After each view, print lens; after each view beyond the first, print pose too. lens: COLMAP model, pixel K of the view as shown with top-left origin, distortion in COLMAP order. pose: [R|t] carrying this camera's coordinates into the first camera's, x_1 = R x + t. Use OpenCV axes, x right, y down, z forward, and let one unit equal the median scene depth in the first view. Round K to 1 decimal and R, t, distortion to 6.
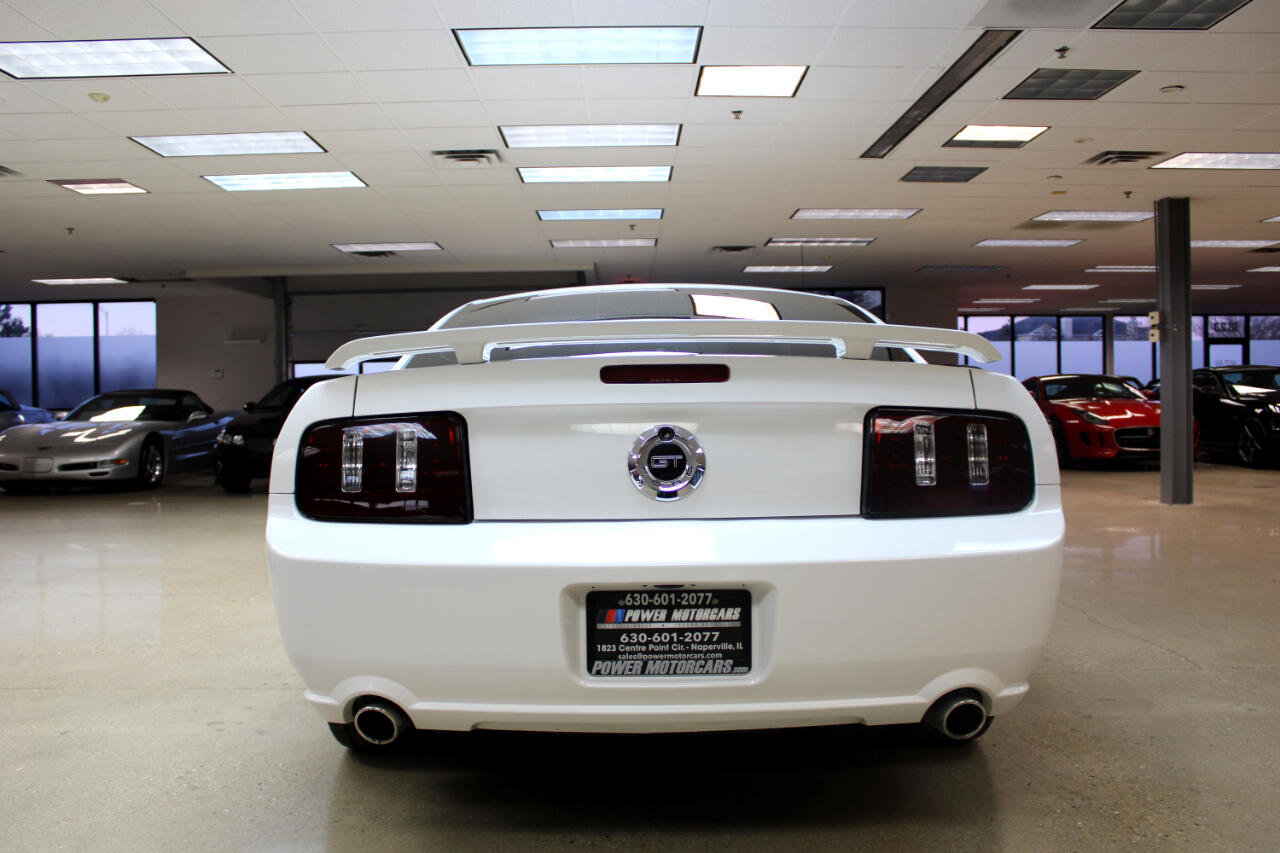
lens RADIAL K [[1061.8, 0, 640.0], [0, 1061.8, 426.5], [0, 0, 1]] dist [-0.150693, 0.116180]
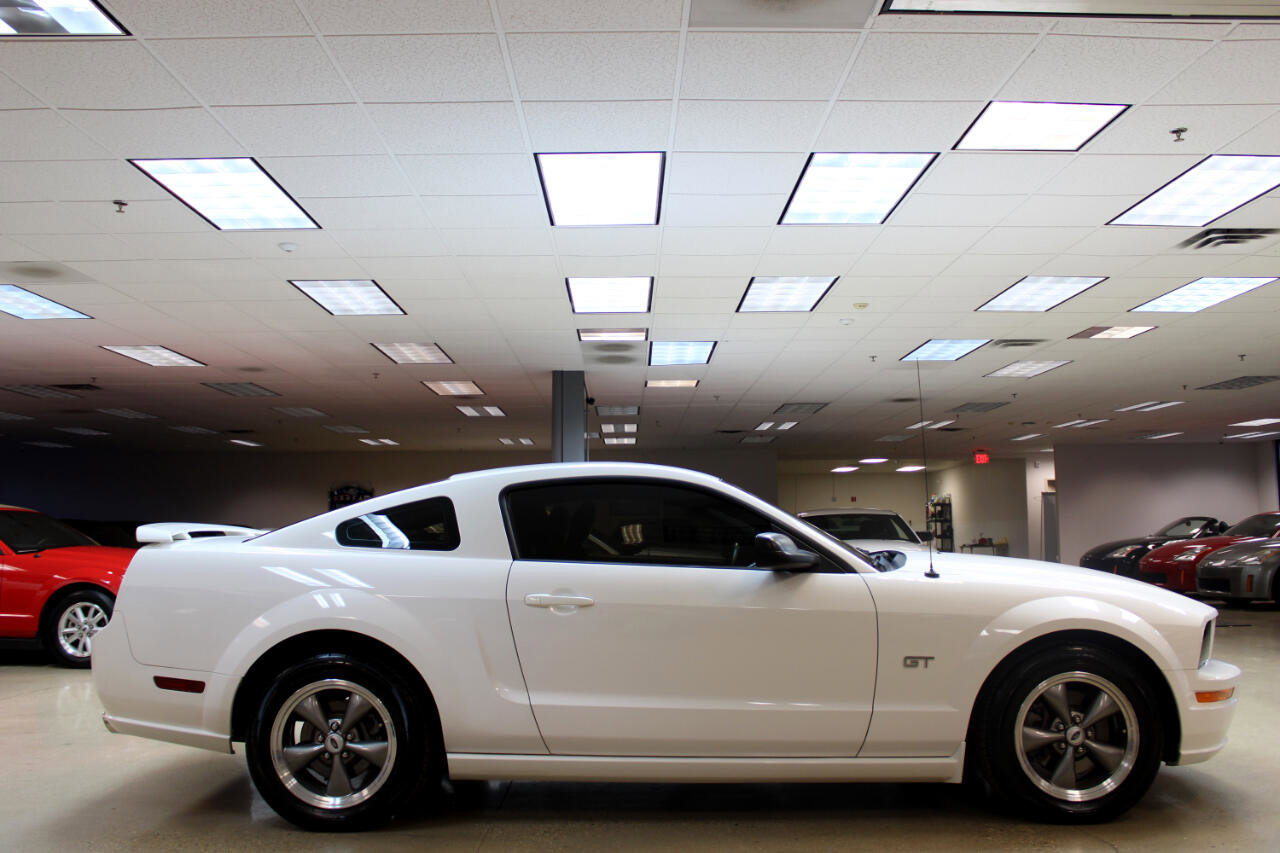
lens RADIAL K [[1124.3, 0, 640.0], [0, 1124.3, 426.5], [0, 0, 1]] dist [-0.154464, 0.155303]
pose [[-0.007598, -0.081289, -0.996662, 0.914024], [-0.016605, 0.996563, -0.081154, -0.049646], [0.999833, 0.015933, -0.008922, 0.757840]]
